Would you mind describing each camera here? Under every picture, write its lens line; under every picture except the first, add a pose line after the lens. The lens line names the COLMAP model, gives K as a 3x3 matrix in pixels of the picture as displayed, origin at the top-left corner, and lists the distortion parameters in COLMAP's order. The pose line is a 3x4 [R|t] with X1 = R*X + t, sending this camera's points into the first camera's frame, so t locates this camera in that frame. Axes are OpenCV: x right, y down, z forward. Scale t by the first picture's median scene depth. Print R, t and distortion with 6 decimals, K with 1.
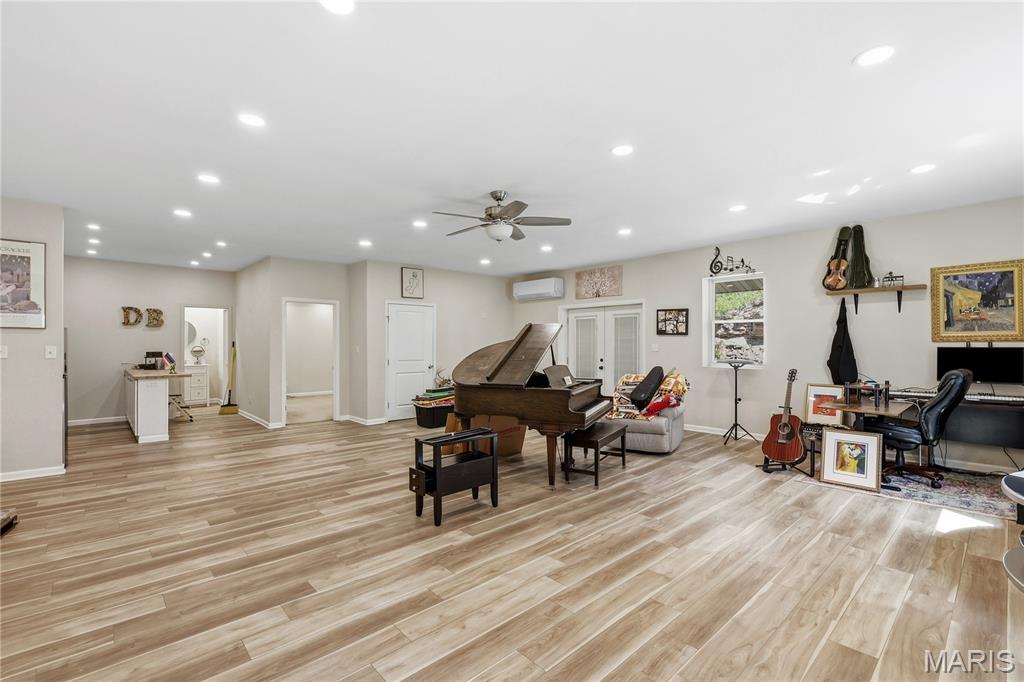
lens RADIAL K [[446.6, 0, 512.1], [0, 446.6, 340.7], [0, 0, 1]] dist [0.002665, -0.001418]
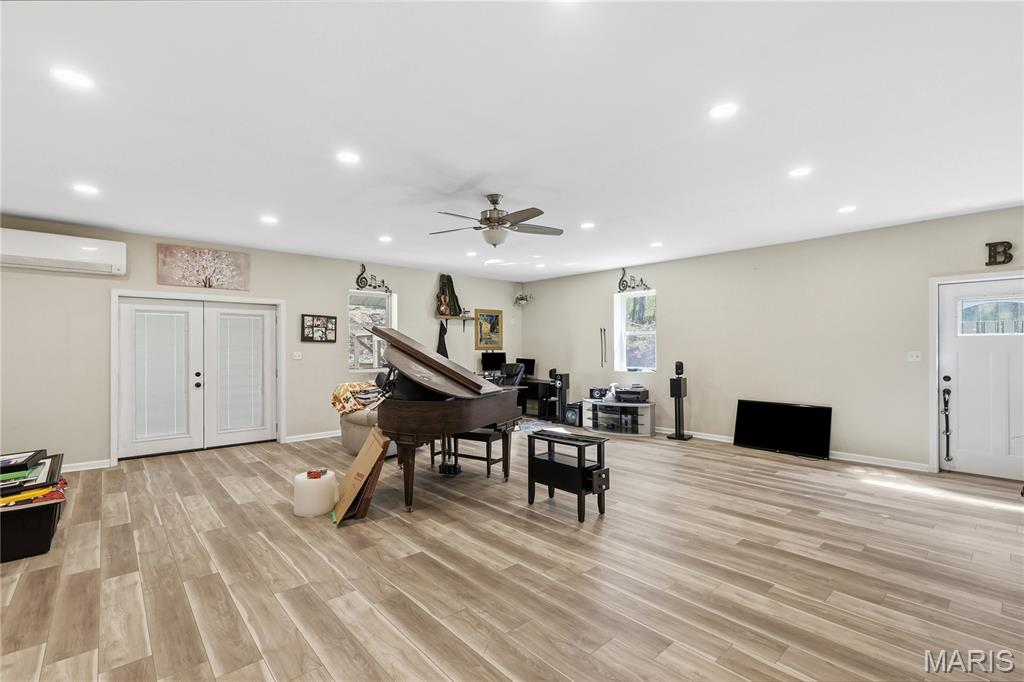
lens RADIAL K [[446.6, 0, 512.0], [0, 446.6, 348.3], [0, 0, 1]] dist [0.002665, -0.001418]
pose [[0.036432, 0.005630, 0.999320, -0.931290], [-0.003755, 0.999978, -0.005497, 0.006667], [-0.999329, -0.003552, 0.036453, 0.857477]]
